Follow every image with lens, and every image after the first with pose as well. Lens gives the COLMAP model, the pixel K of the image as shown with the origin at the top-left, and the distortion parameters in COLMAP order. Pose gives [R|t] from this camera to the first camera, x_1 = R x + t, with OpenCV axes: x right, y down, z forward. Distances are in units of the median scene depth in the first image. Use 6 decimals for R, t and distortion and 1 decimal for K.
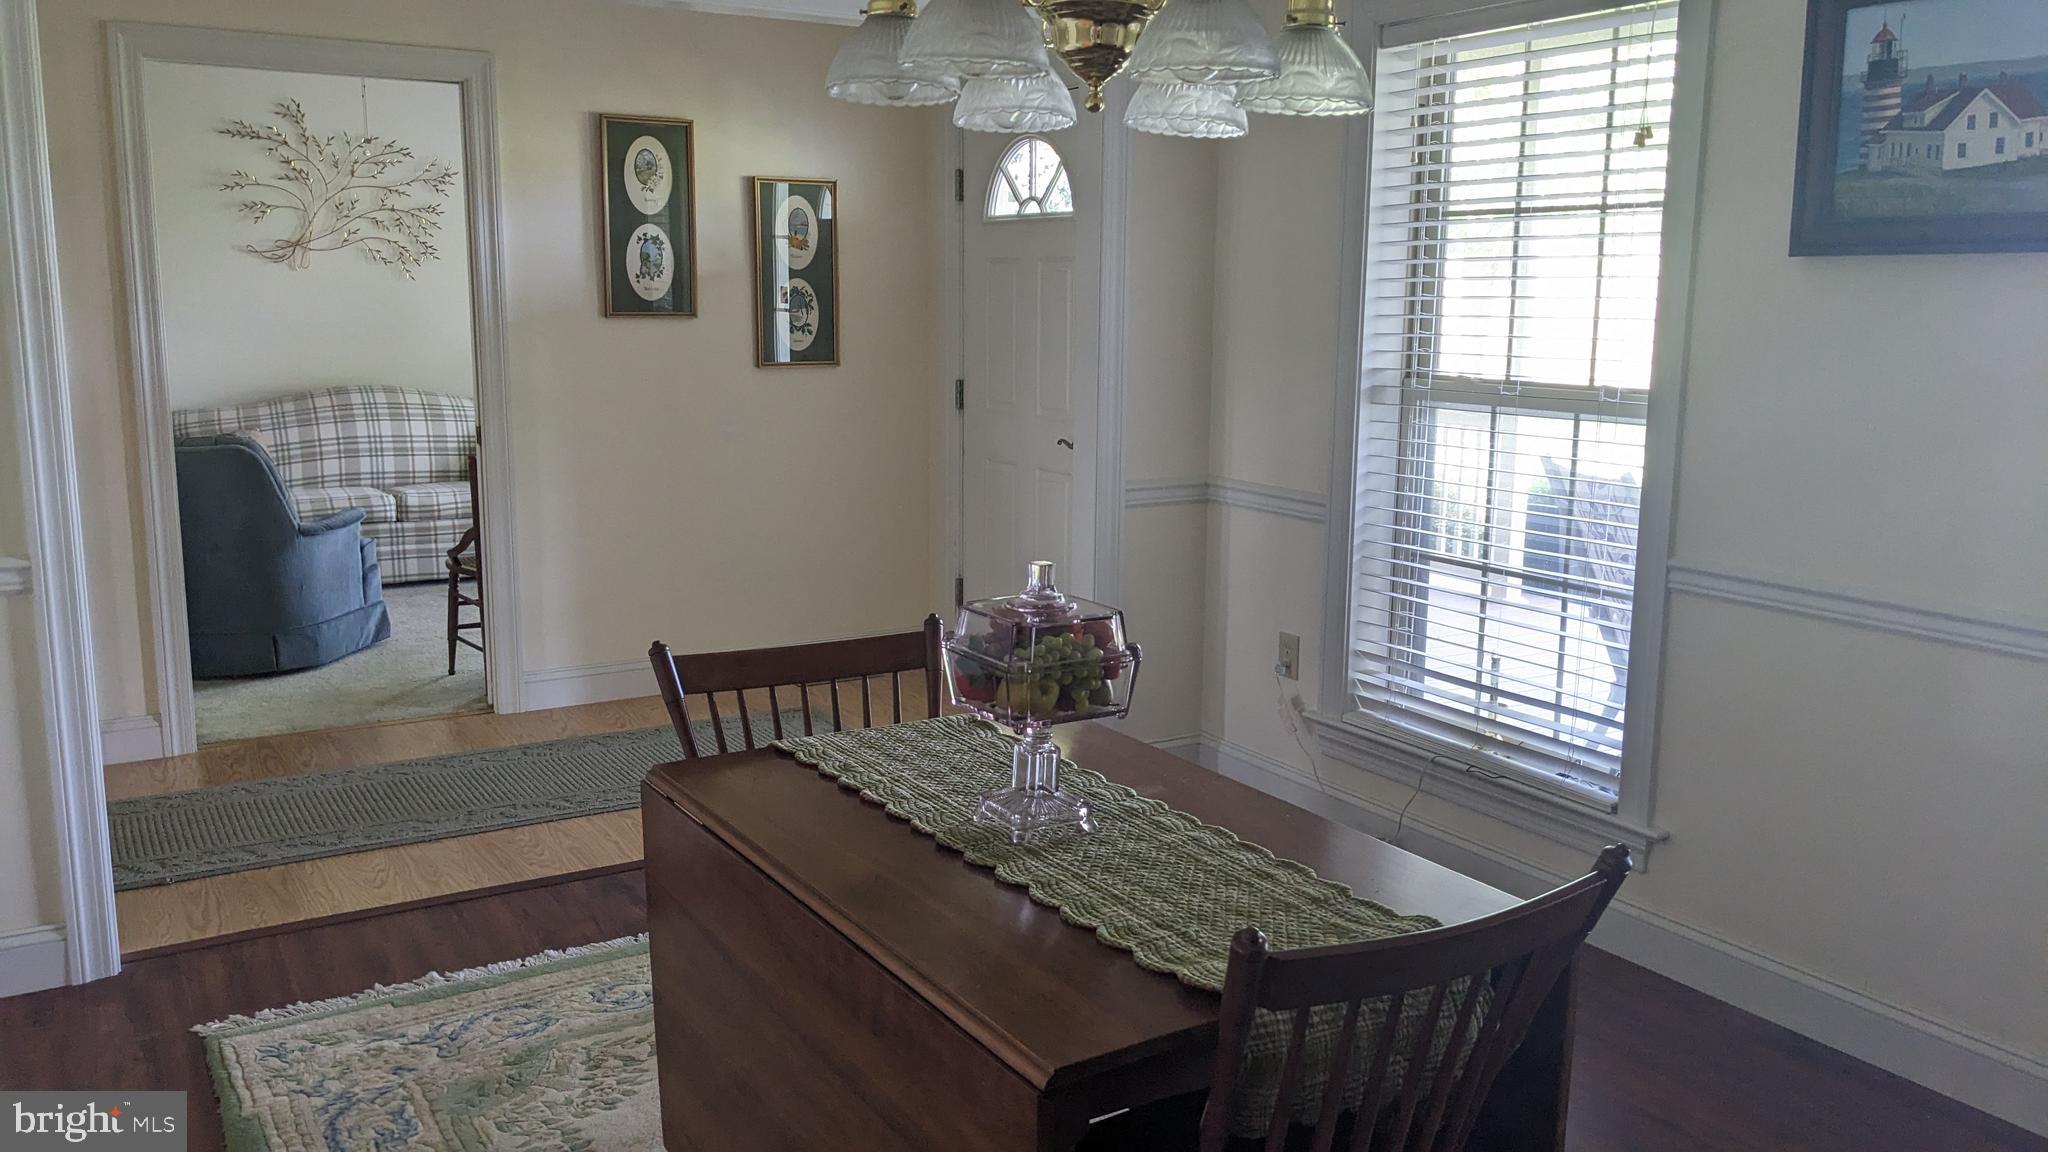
lens RADIAL K [[1626.2, 0, 1027.7], [0, 1626.2, 573.9], [0, 0, 1]] dist [0.037629, -0.045565]
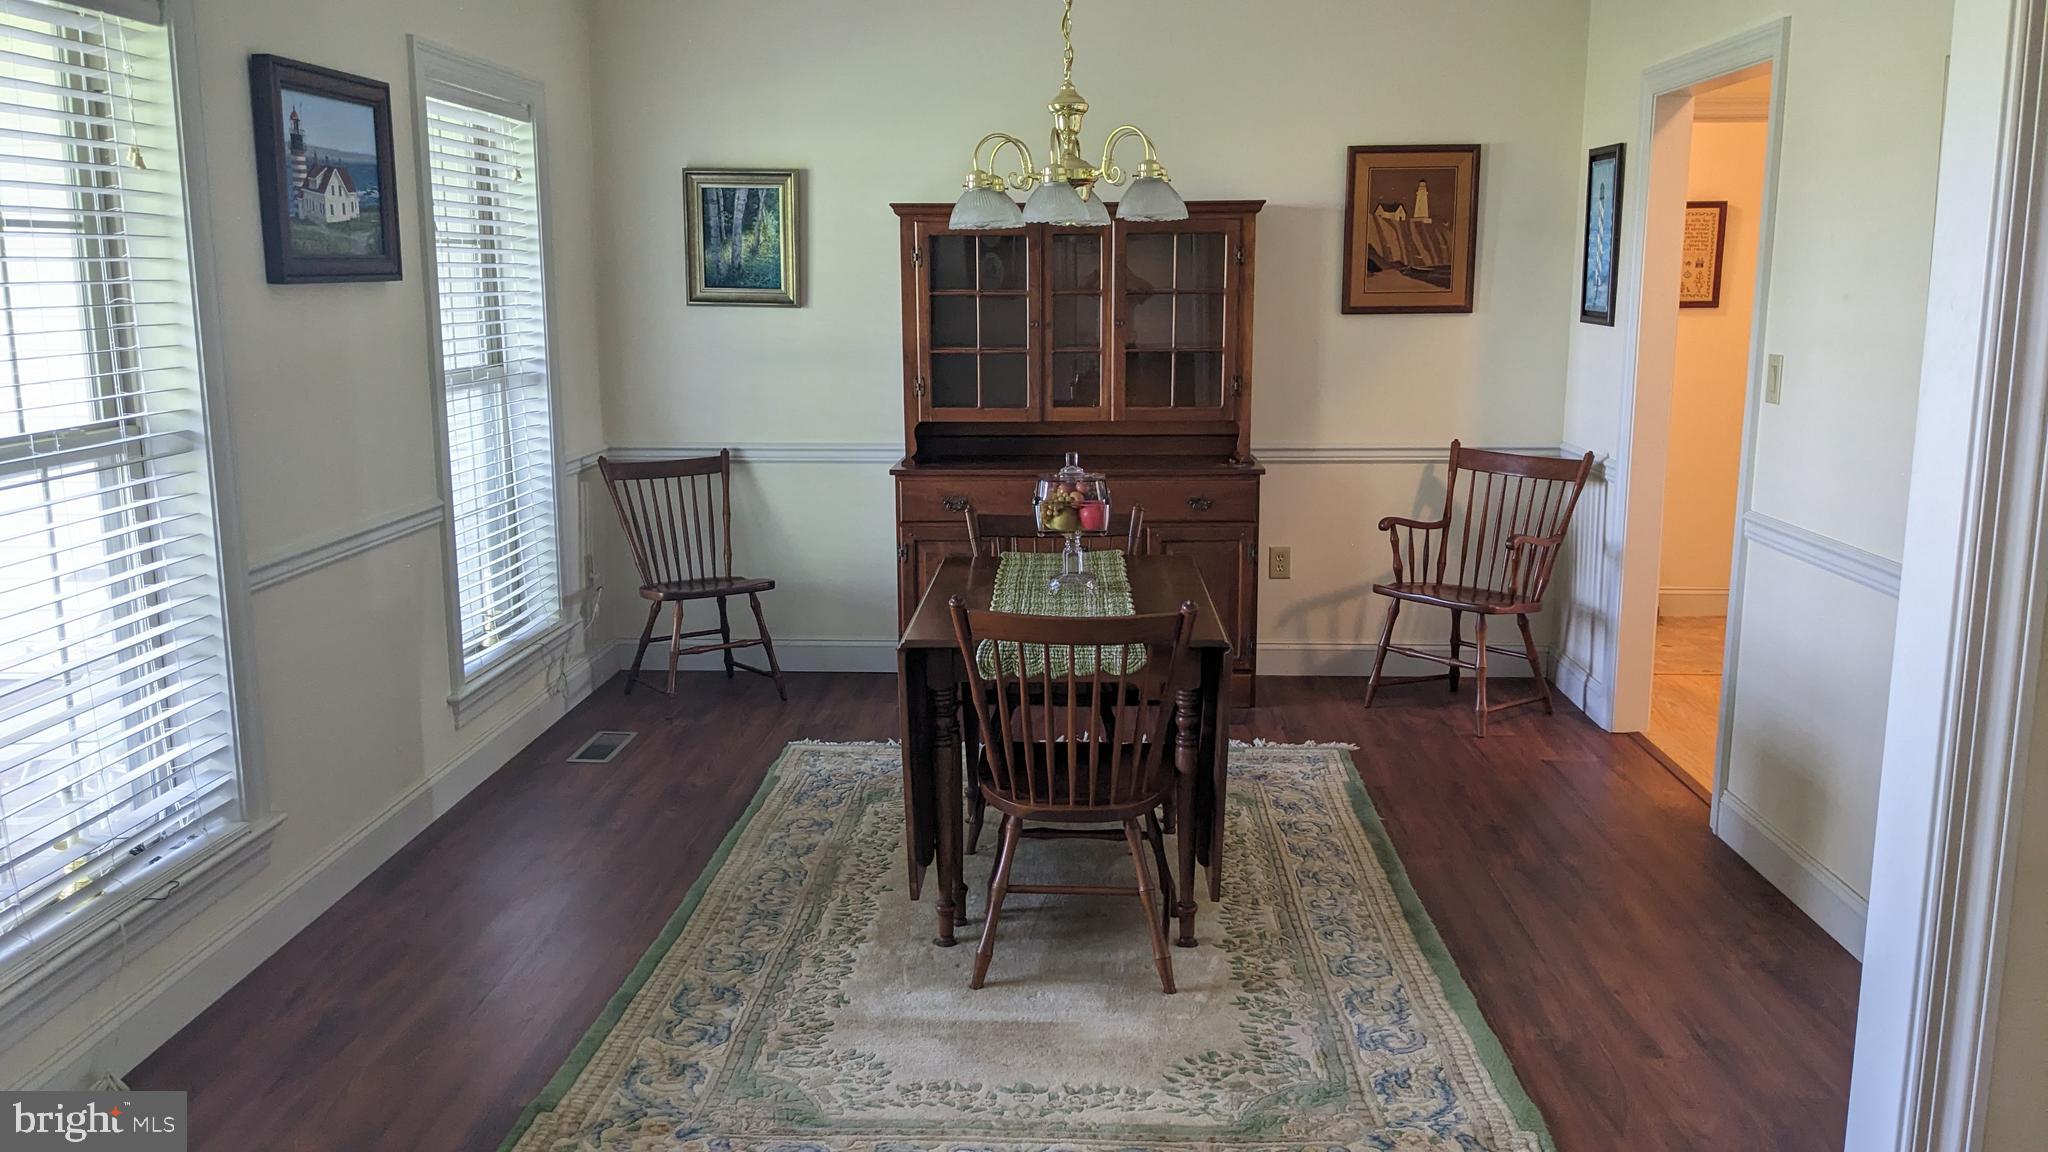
lens RADIAL K [[1626.2, 0, 1025.8], [0, 1626.2, 575.8], [0, 0, 1]] dist [0.037629, -0.045565]
pose [[-0.834110, -0.110261, 0.540465, -0.603542], [0.090400, 0.939243, 0.331134, -0.307836], [-0.544140, 0.325060, -0.773465, 1.535873]]
